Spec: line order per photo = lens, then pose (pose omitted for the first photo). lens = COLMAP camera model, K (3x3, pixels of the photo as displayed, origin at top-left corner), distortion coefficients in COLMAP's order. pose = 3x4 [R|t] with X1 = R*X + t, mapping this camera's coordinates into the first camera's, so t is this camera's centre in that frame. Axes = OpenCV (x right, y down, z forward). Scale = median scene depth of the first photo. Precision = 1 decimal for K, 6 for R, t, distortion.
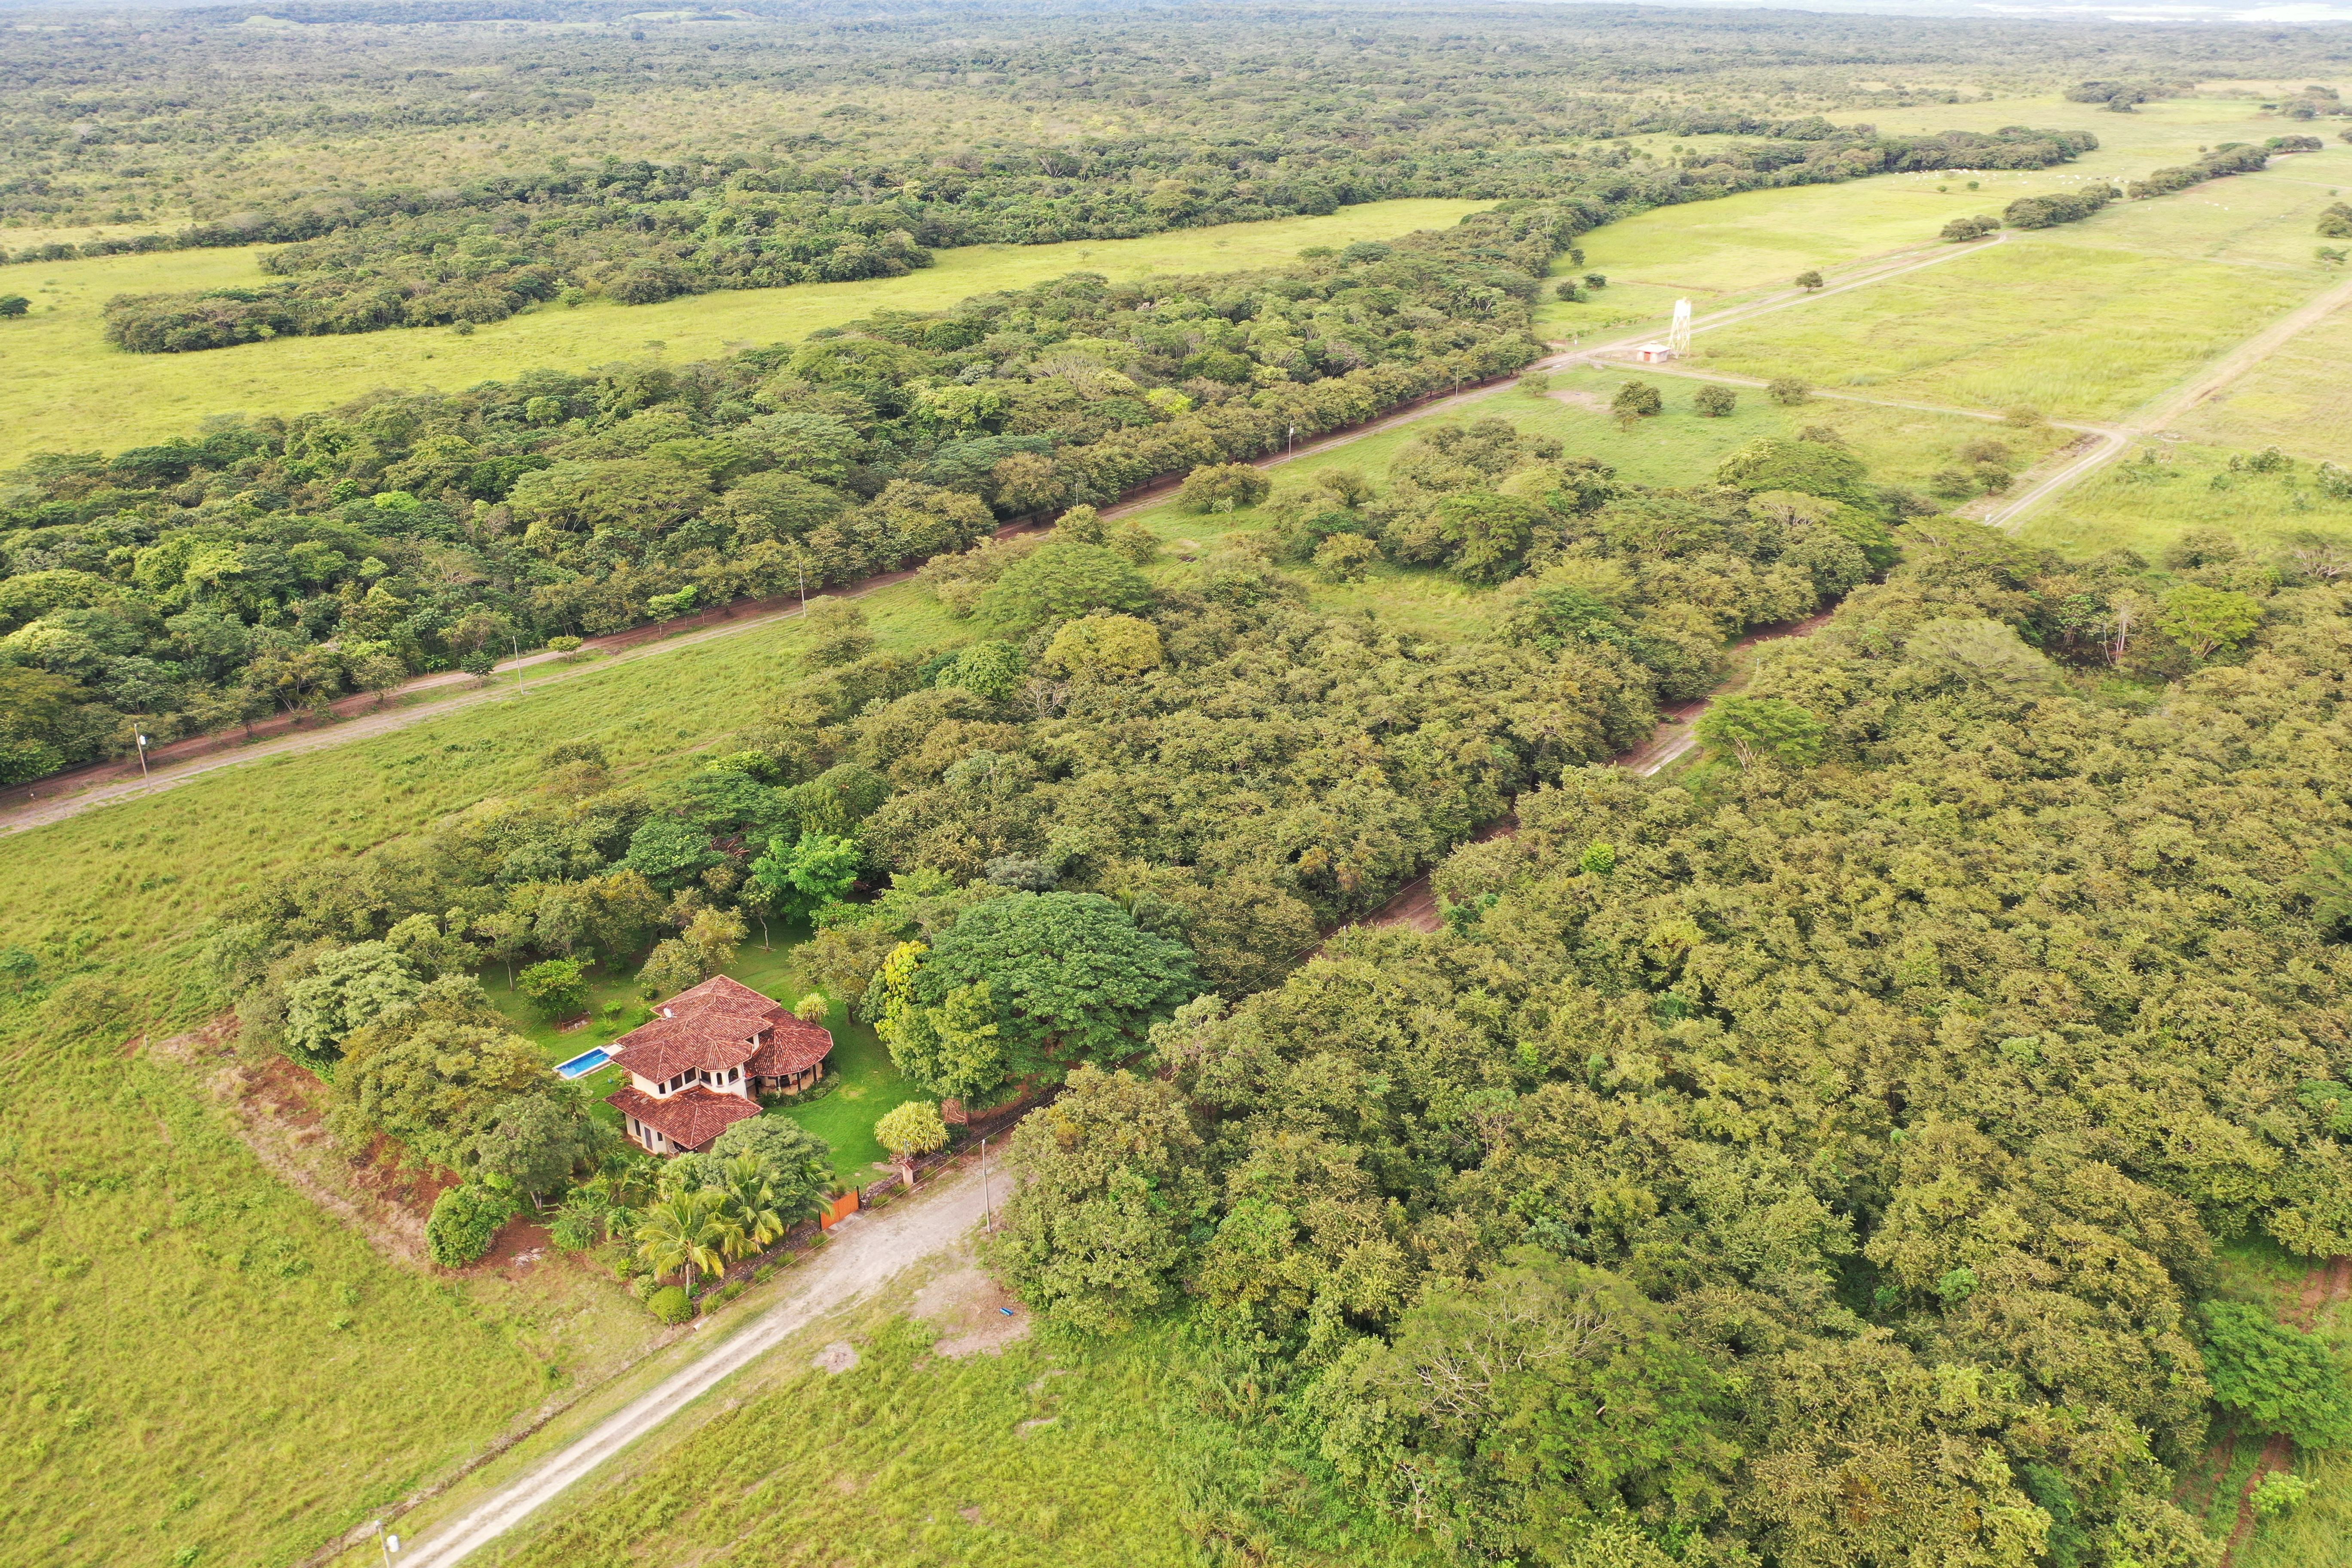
lens RADIAL K [[1845.8, 0, 1173.8], [0, 1845.8, 784.3], [0, 0, 1]] dist [-0.011981, -0.002427]
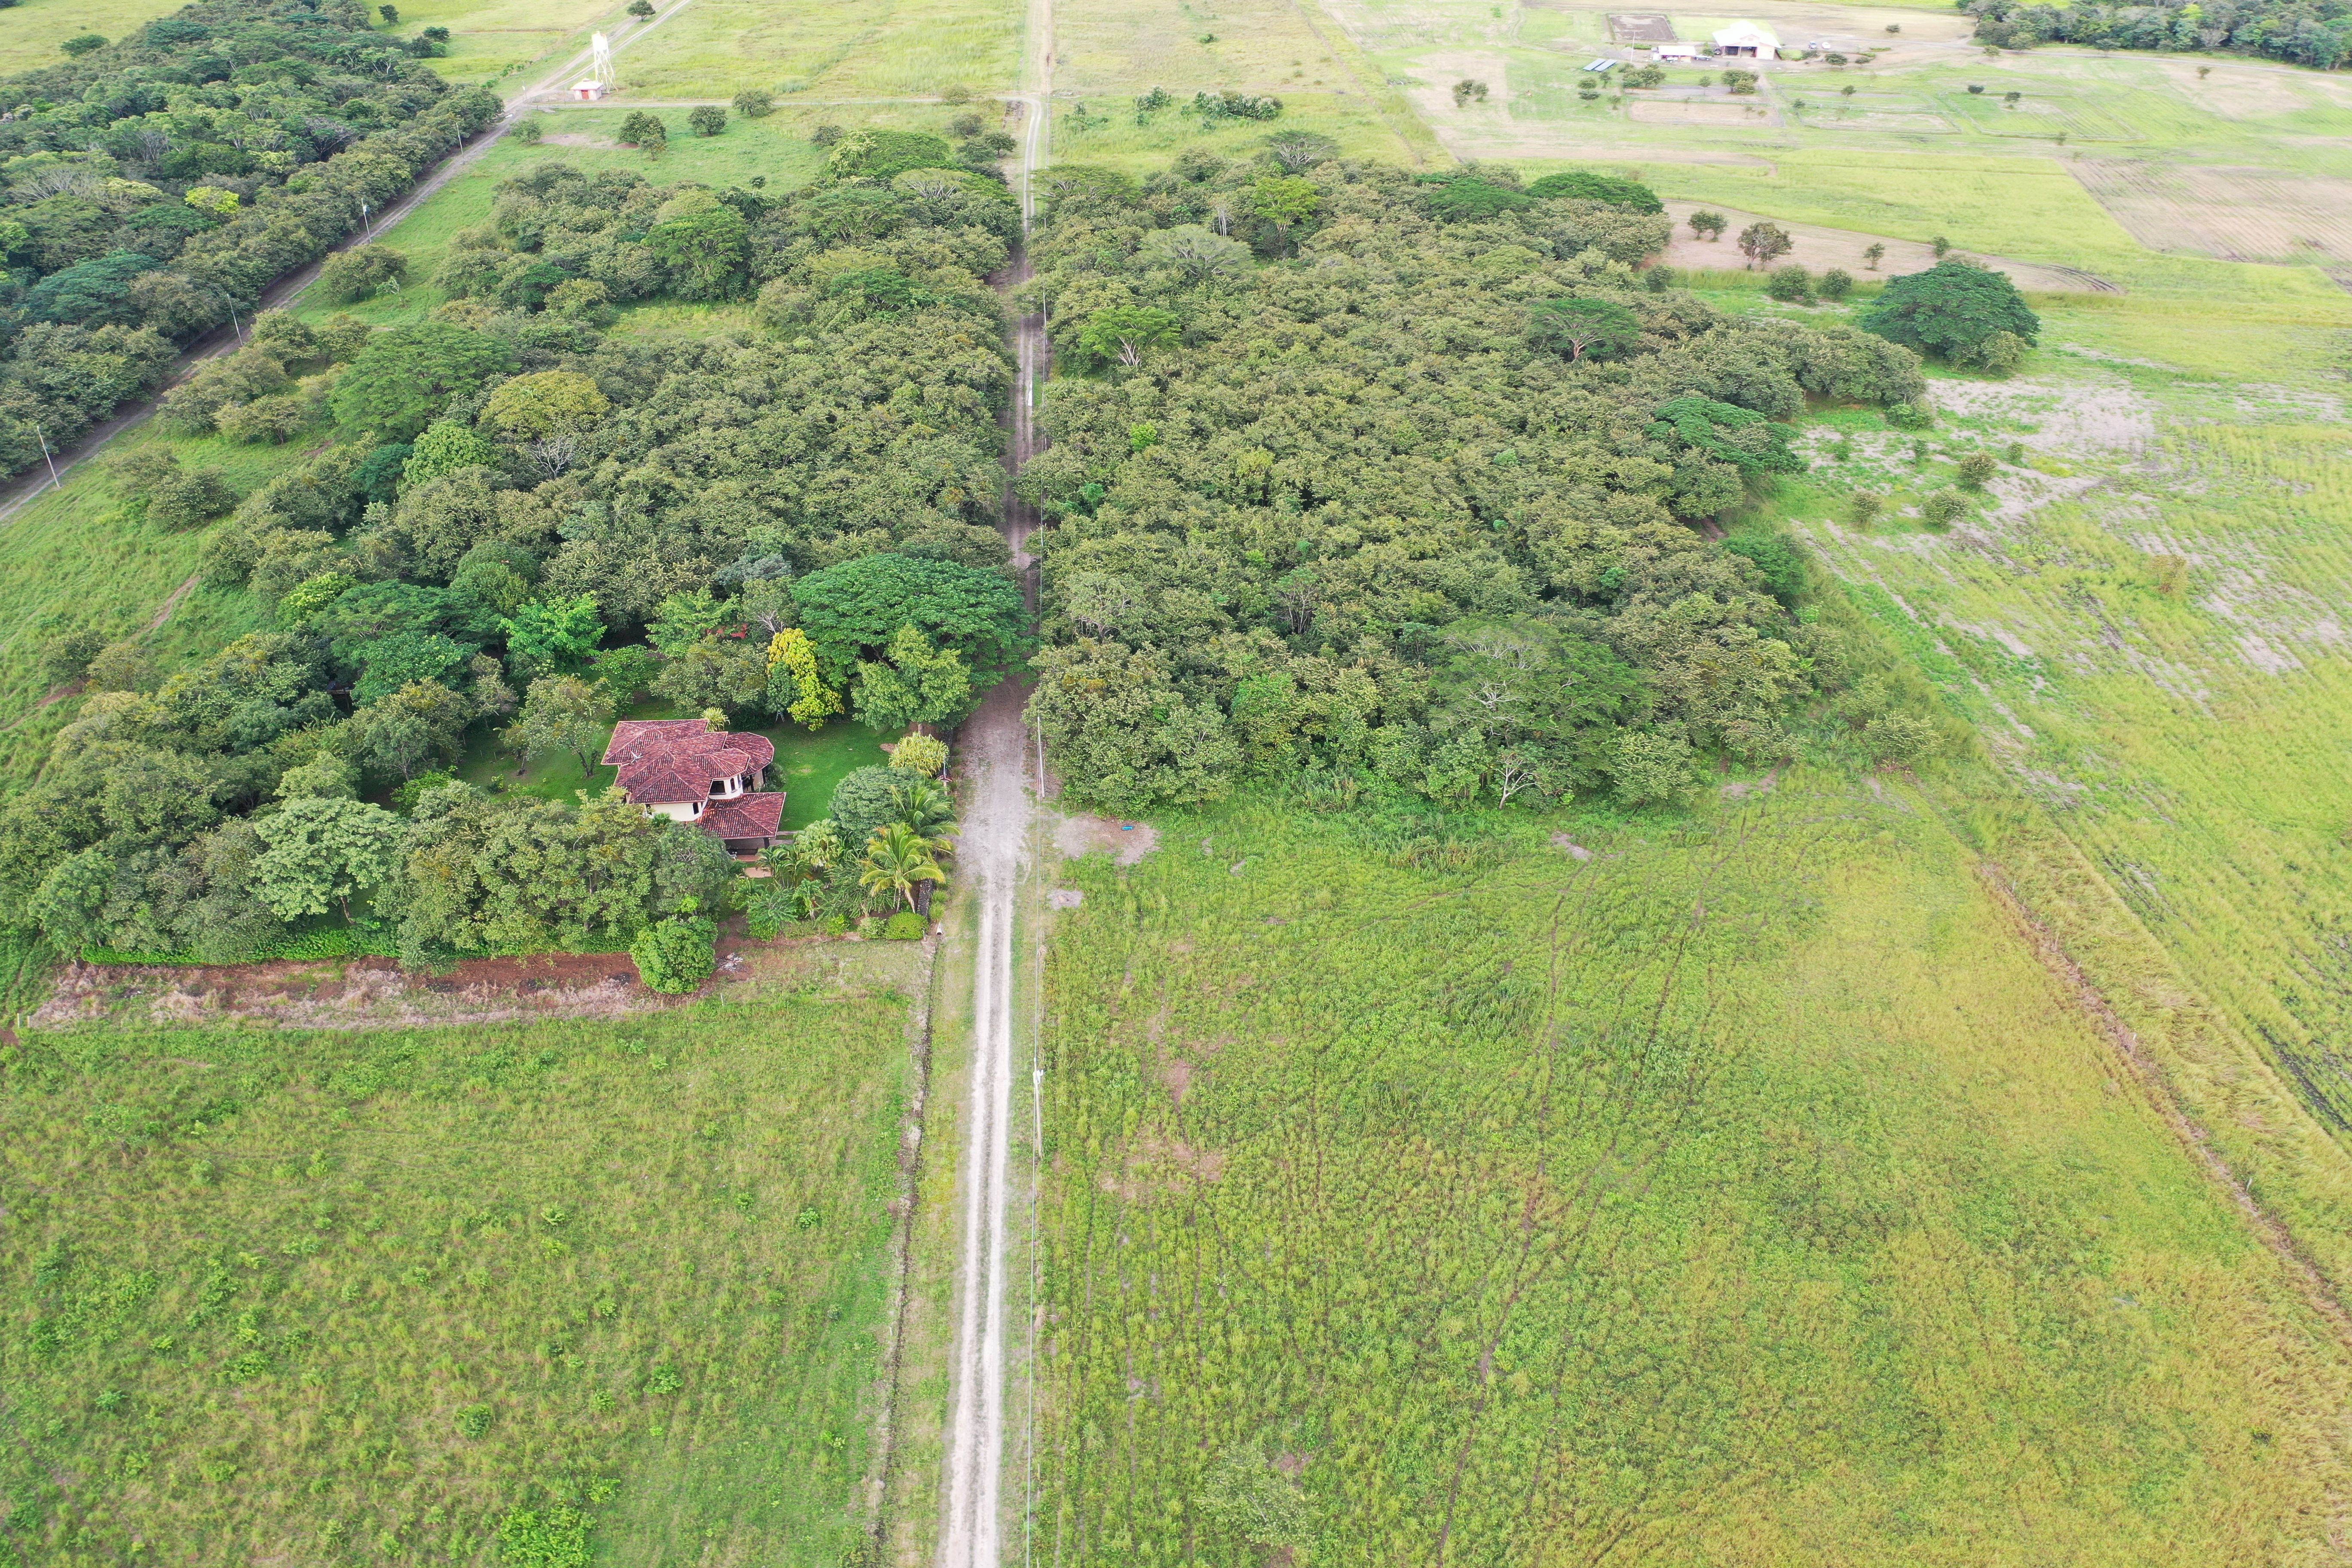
lens RADIAL K [[1845.8, 0, 1173.8], [0, 1845.8, 784.3], [0, 0, 1]] dist [-0.011981, -0.002427]
pose [[0.744251, -0.346487, 0.570997, -0.568607], [0.277121, 0.938048, 0.208012, 0.008117], [-0.607696, 0.003422, 0.794162, 0.001388]]
